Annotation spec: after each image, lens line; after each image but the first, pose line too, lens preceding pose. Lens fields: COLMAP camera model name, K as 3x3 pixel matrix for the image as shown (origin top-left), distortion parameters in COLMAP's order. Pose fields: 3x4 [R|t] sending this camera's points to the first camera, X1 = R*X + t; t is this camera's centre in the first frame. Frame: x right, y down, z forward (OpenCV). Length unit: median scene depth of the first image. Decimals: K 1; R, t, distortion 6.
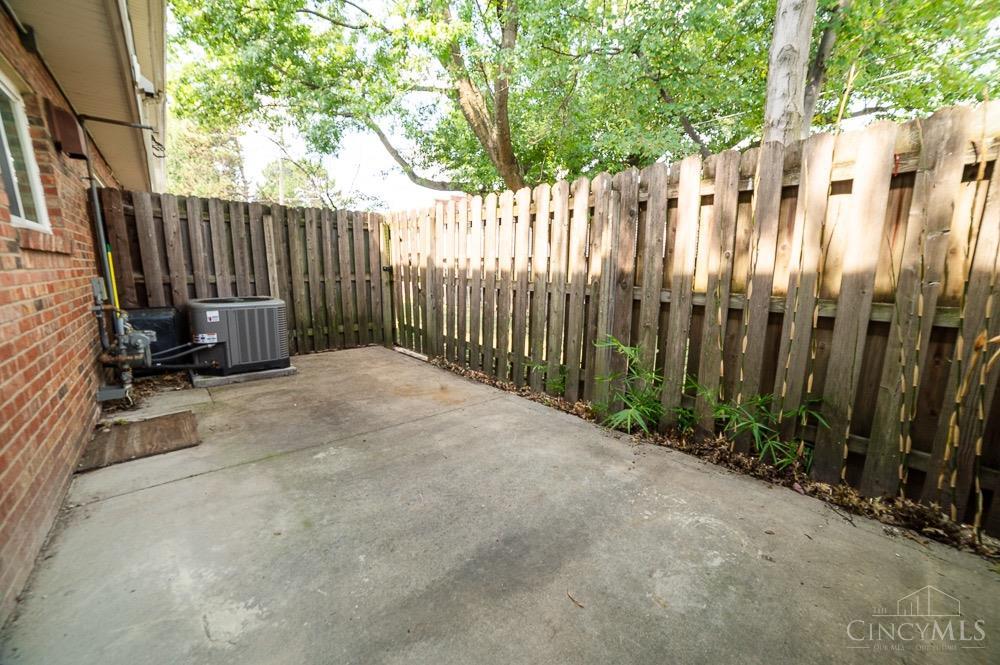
lens RADIAL K [[420.5, 0, 509.3], [0, 420.5, 333.0], [0, 0, 1]] dist [-0.105423, 0.039480]
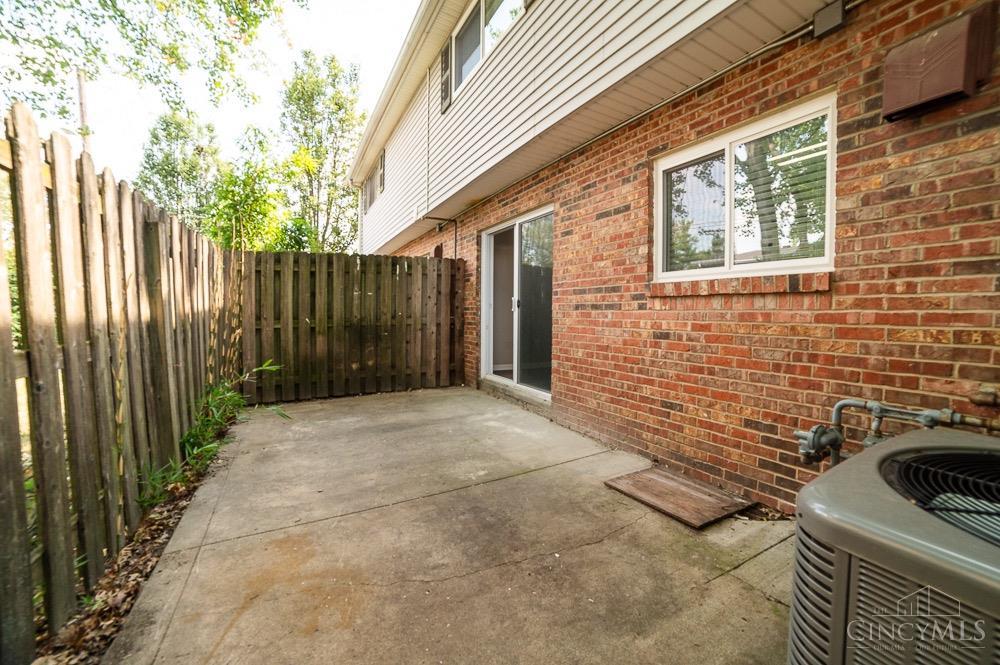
lens RADIAL K [[420.5, 0, 509.3], [0, 420.5, 333.0], [0, 0, 1]] dist [-0.105423, 0.039480]
pose [[-0.976444, -0.016179, 0.215163, -0.719712], [0.029697, 0.977617, 0.208285, -0.297636], [-0.213717, 0.209768, -0.954108, 1.852300]]
